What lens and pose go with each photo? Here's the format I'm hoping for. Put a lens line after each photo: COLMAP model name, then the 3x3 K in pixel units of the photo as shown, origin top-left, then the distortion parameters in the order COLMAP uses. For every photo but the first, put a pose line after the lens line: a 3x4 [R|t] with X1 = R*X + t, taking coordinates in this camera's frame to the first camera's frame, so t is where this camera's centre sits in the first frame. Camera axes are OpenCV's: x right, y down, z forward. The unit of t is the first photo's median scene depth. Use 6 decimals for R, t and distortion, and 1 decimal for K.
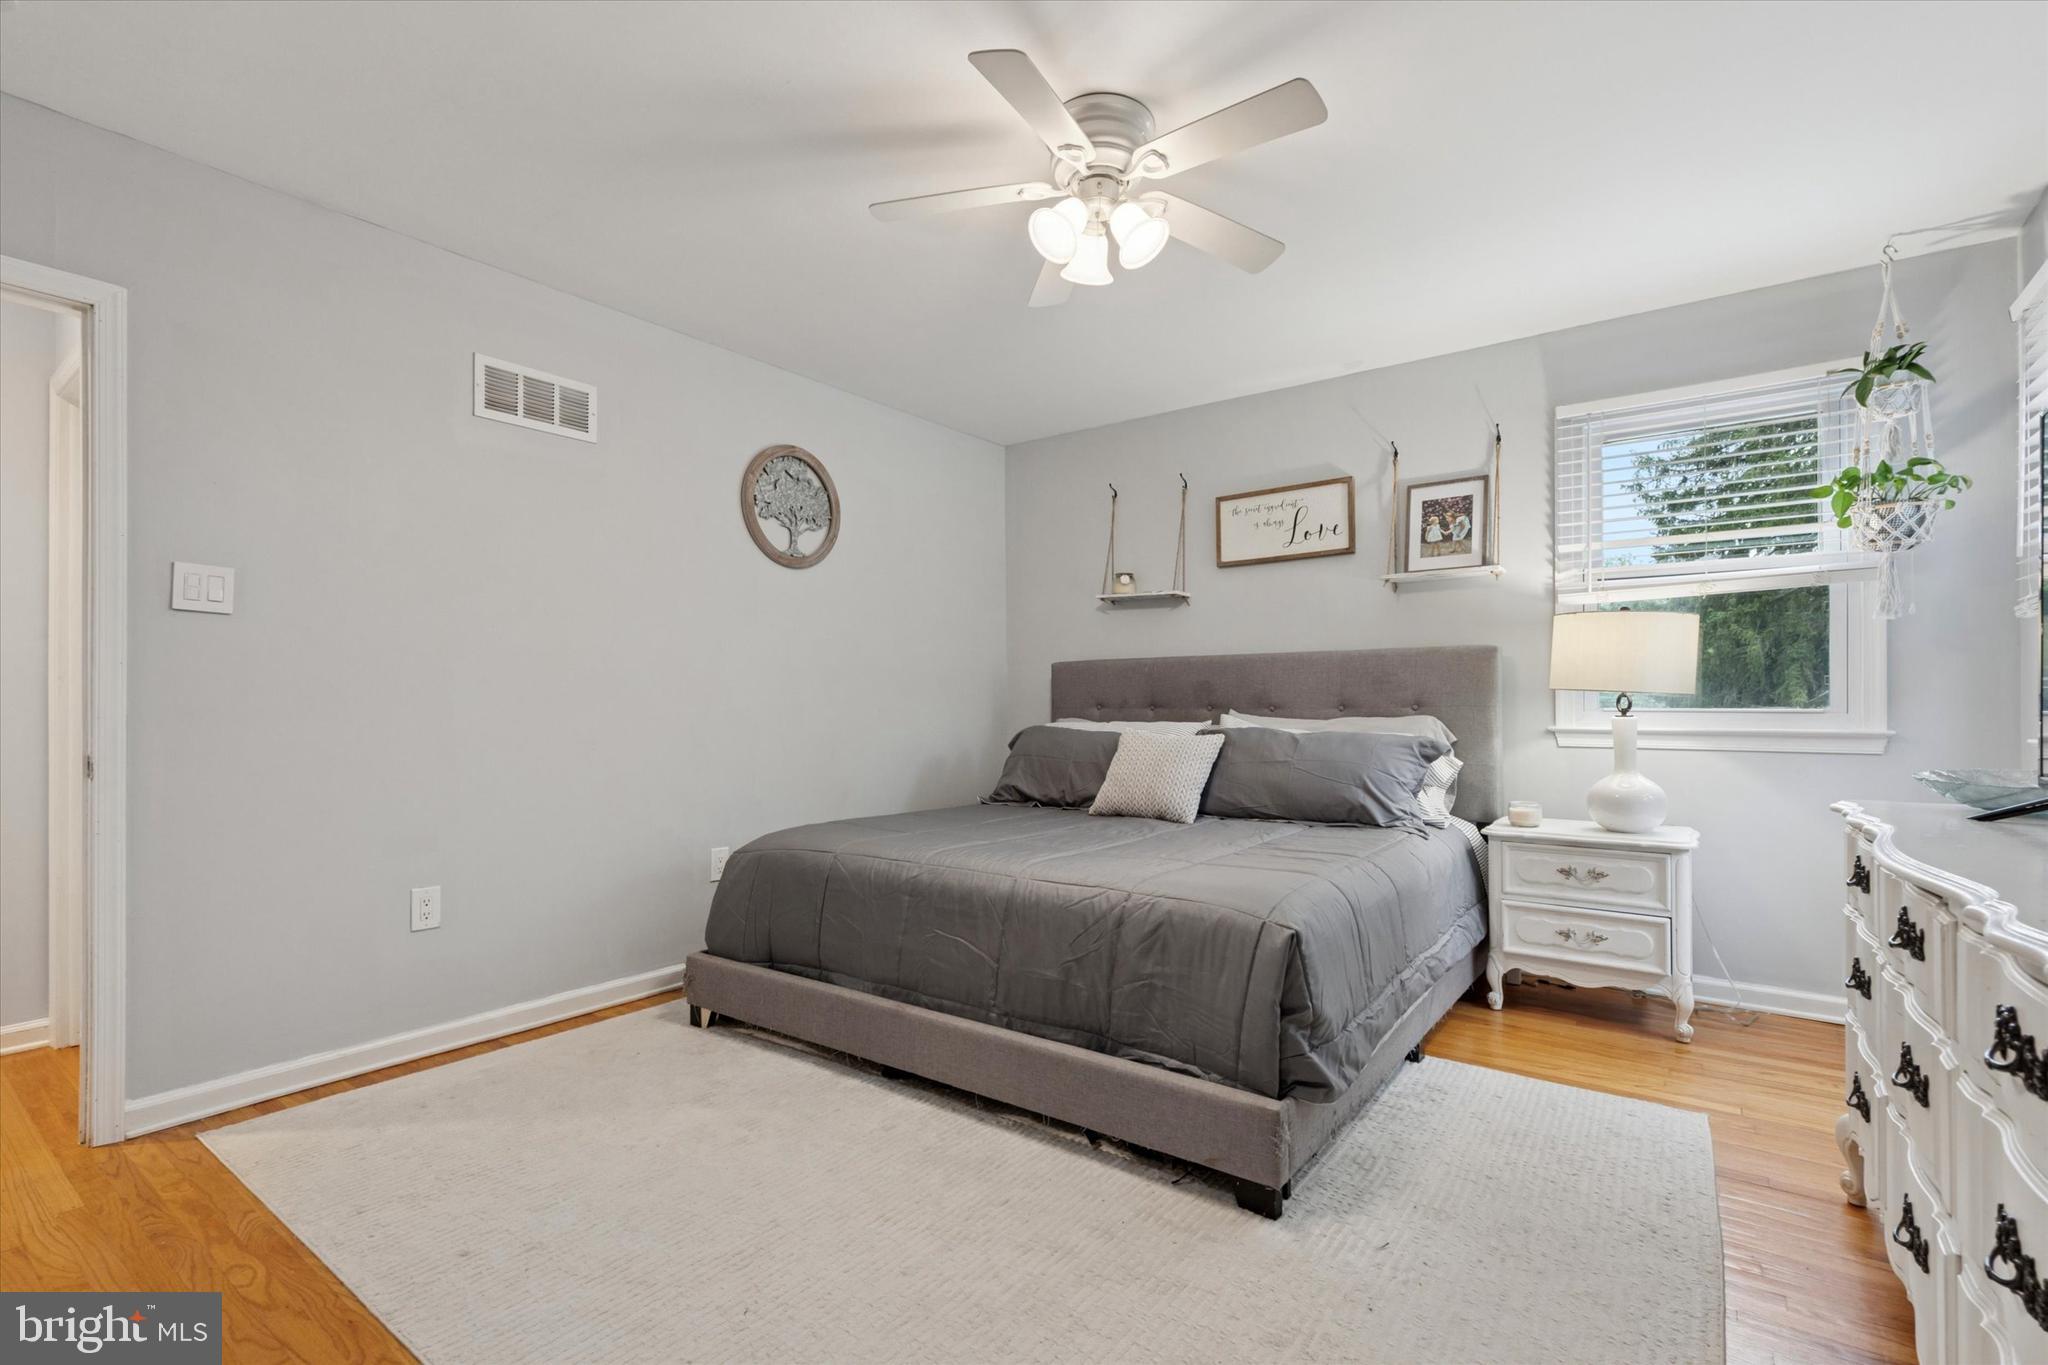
lens RADIAL K [[936.4, 0, 1008.5], [0, 936.4, 689.3], [0, 0, 1]] dist [-0.003460, 0.000591]
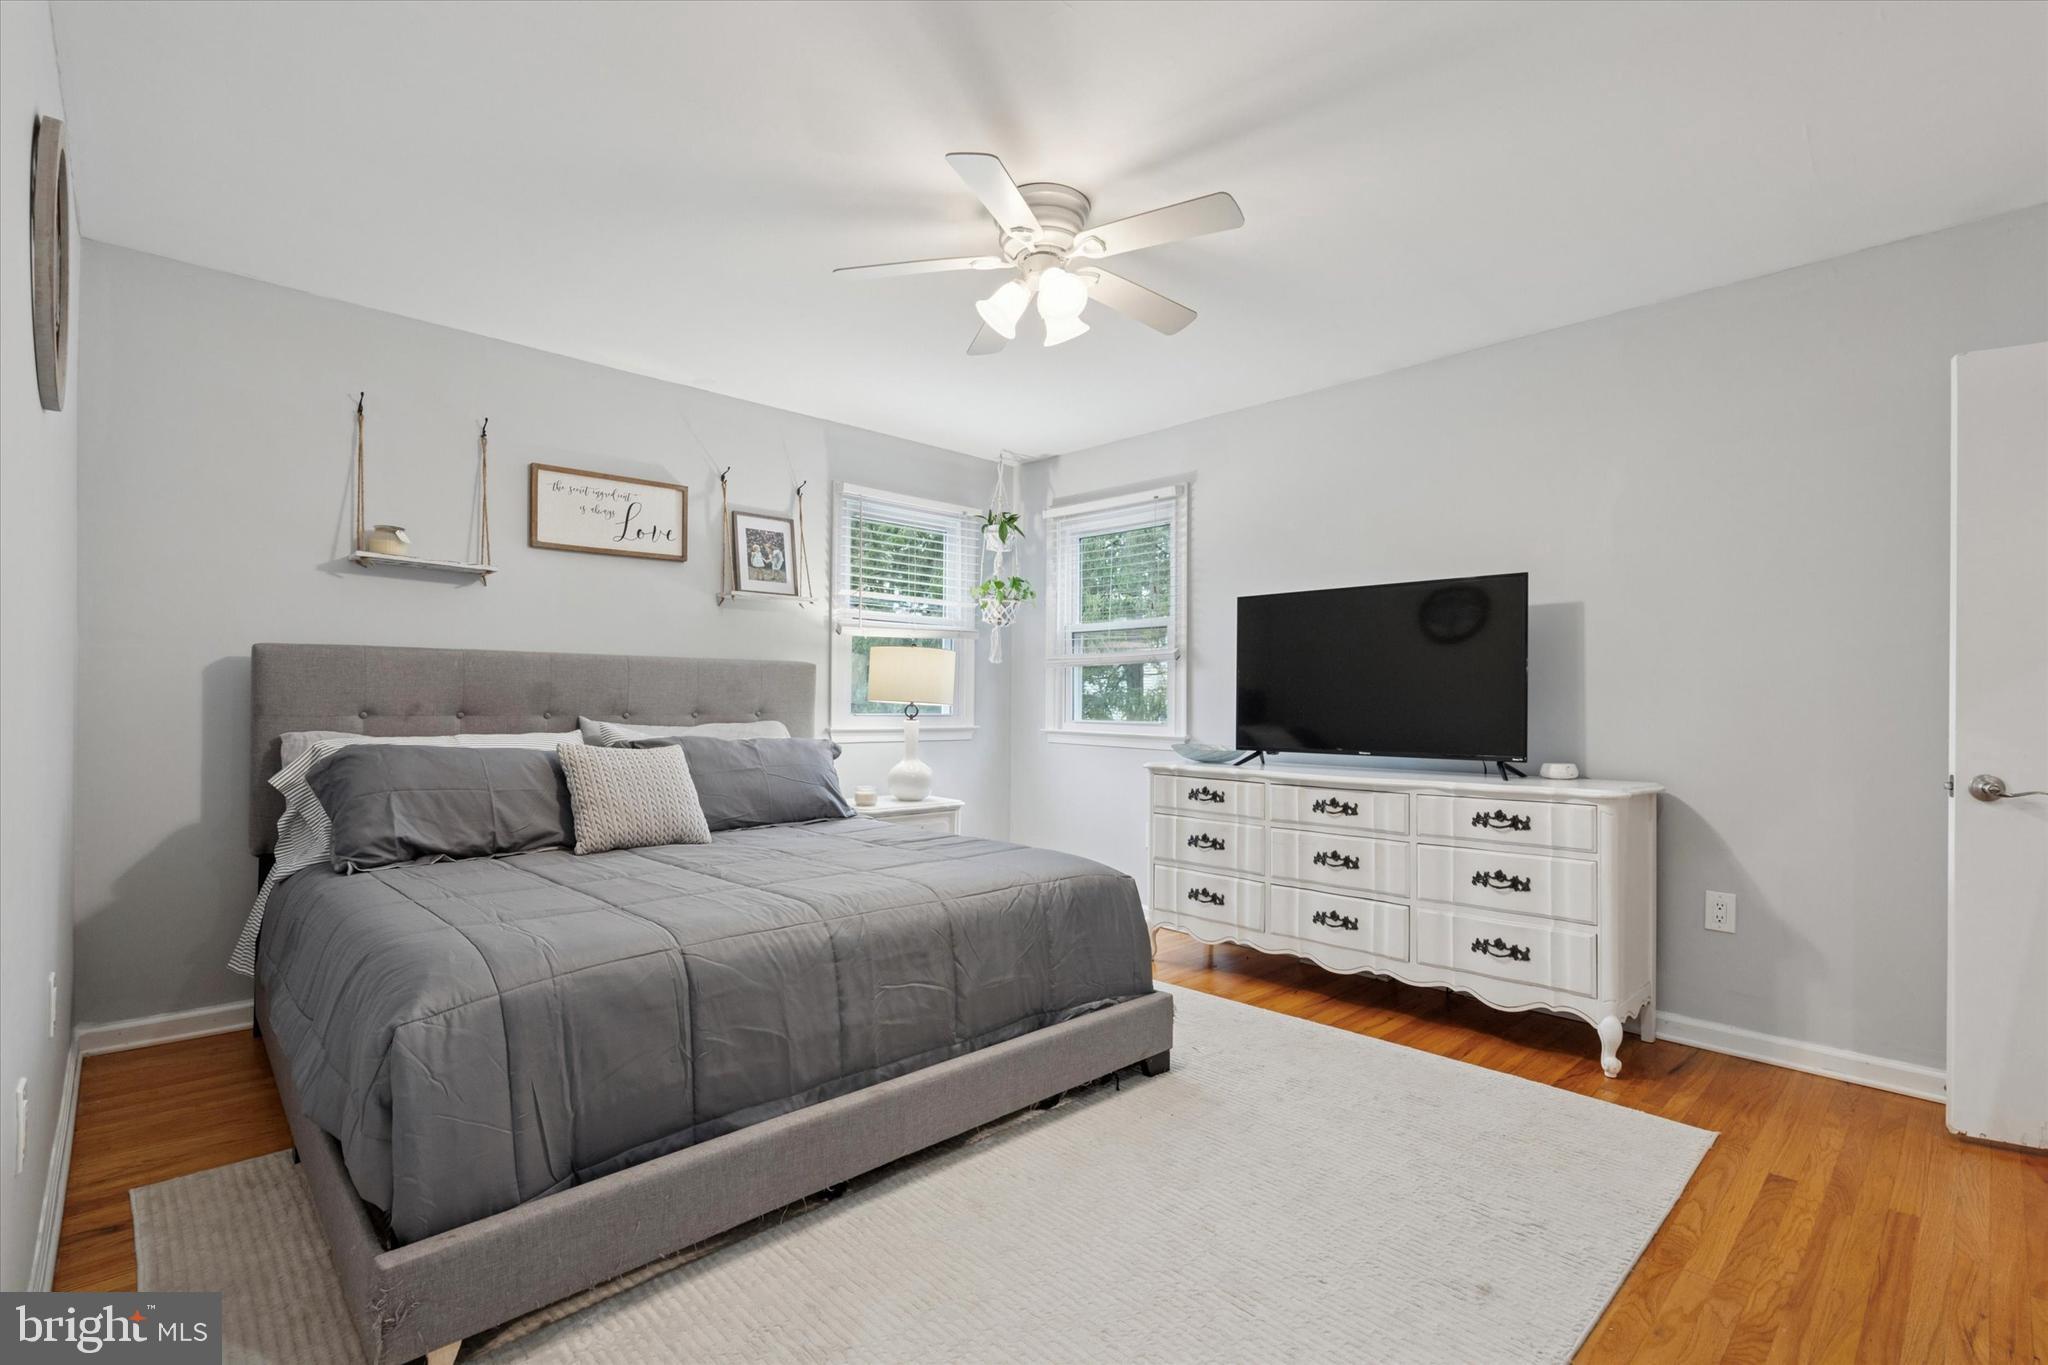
lens RADIAL K [[936.4, 0, 1008.5], [0, 936.4, 689.3], [0, 0, 1]] dist [-0.003460, 0.000591]
pose [[0.173169, 0.015621, 0.984768, -0.619431], [-0.025306, 0.999615, -0.011407, -0.004645], [-0.984567, -0.022945, 0.173498, 0.512746]]
